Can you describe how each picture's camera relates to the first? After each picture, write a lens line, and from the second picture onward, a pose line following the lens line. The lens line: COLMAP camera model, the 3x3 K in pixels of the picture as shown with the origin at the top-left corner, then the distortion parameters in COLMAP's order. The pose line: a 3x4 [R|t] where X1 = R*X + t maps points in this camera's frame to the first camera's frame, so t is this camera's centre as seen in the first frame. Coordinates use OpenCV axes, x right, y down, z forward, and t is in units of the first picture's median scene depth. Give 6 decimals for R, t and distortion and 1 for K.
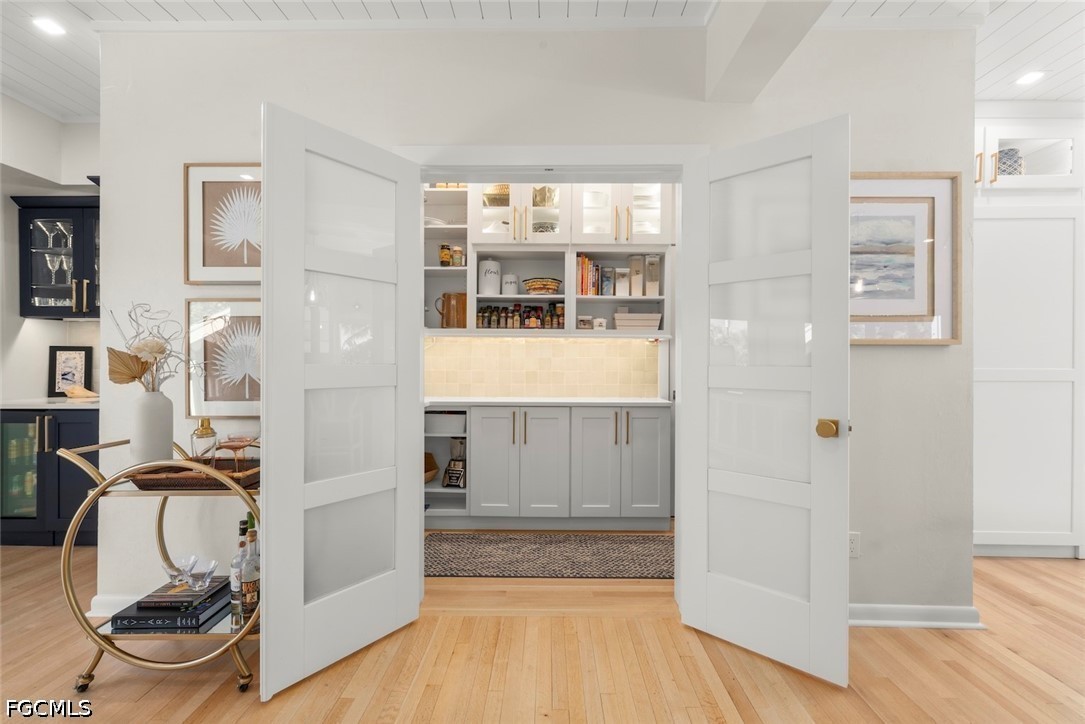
lens RADIAL K [[439.6, 0, 543.2], [0, 439.6, 362.1], [0, 0, 1]] dist [0.003544, -0.000791]
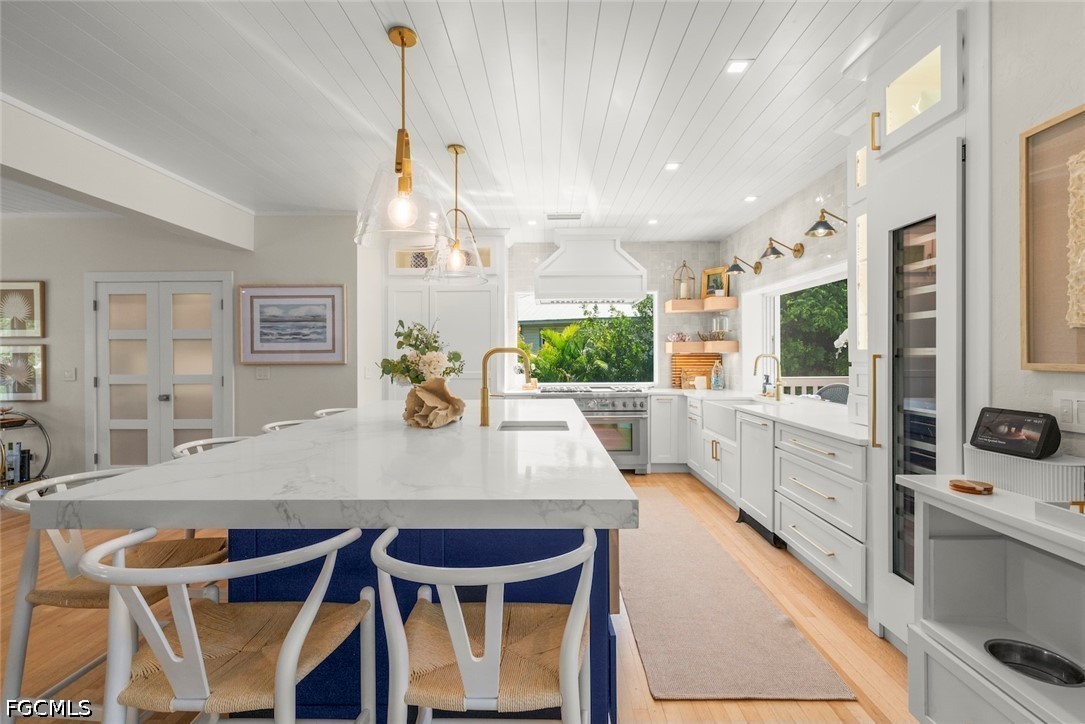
lens RADIAL K [[487.1, 0, 545.6], [0, 487.1, 357.1], [0, 0, 1]] dist [-0.001342, -0.000048]
pose [[0.999934, -0.010326, 0.004995, 1.896403], [0.010317, 0.999945, 0.001759, -0.065250], [-0.005013, -0.001708, 0.999986, -1.376268]]
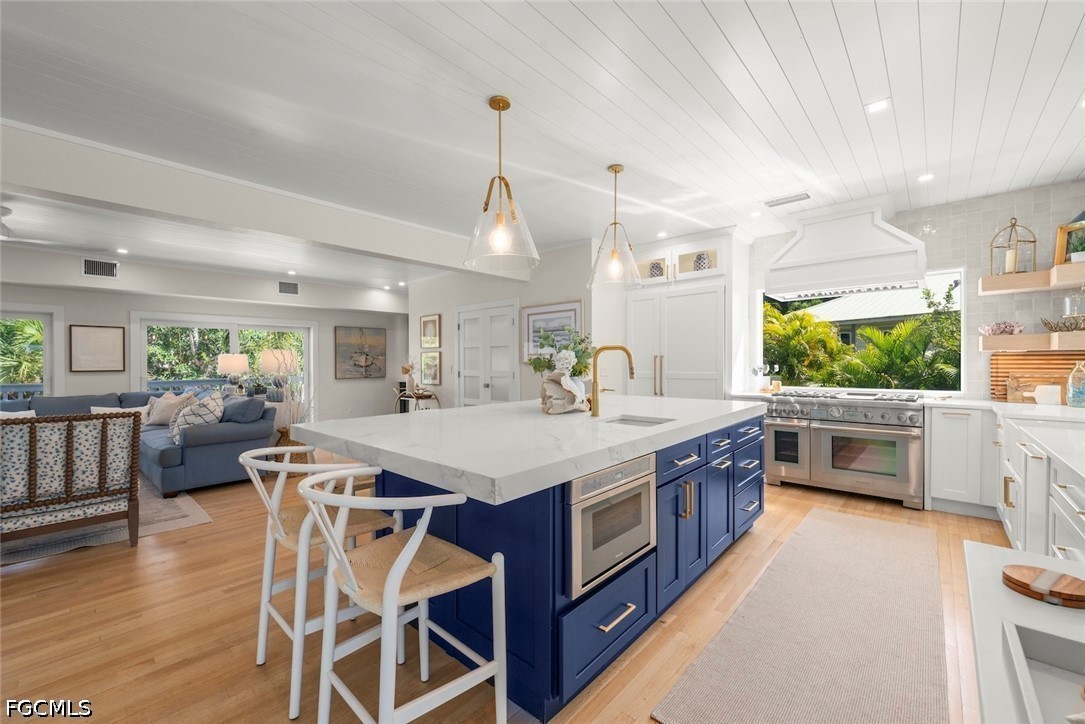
lens RADIAL K [[439.6, 0, 538.5], [0, 439.6, 364.3], [0, 0, 1]] dist [0.003544, -0.000791]
pose [[0.745652, -0.005813, -0.666310, 2.489711], [0.007764, 0.999970, -0.000035, -0.036001], [0.666290, -0.005147, 0.745675, -1.156462]]
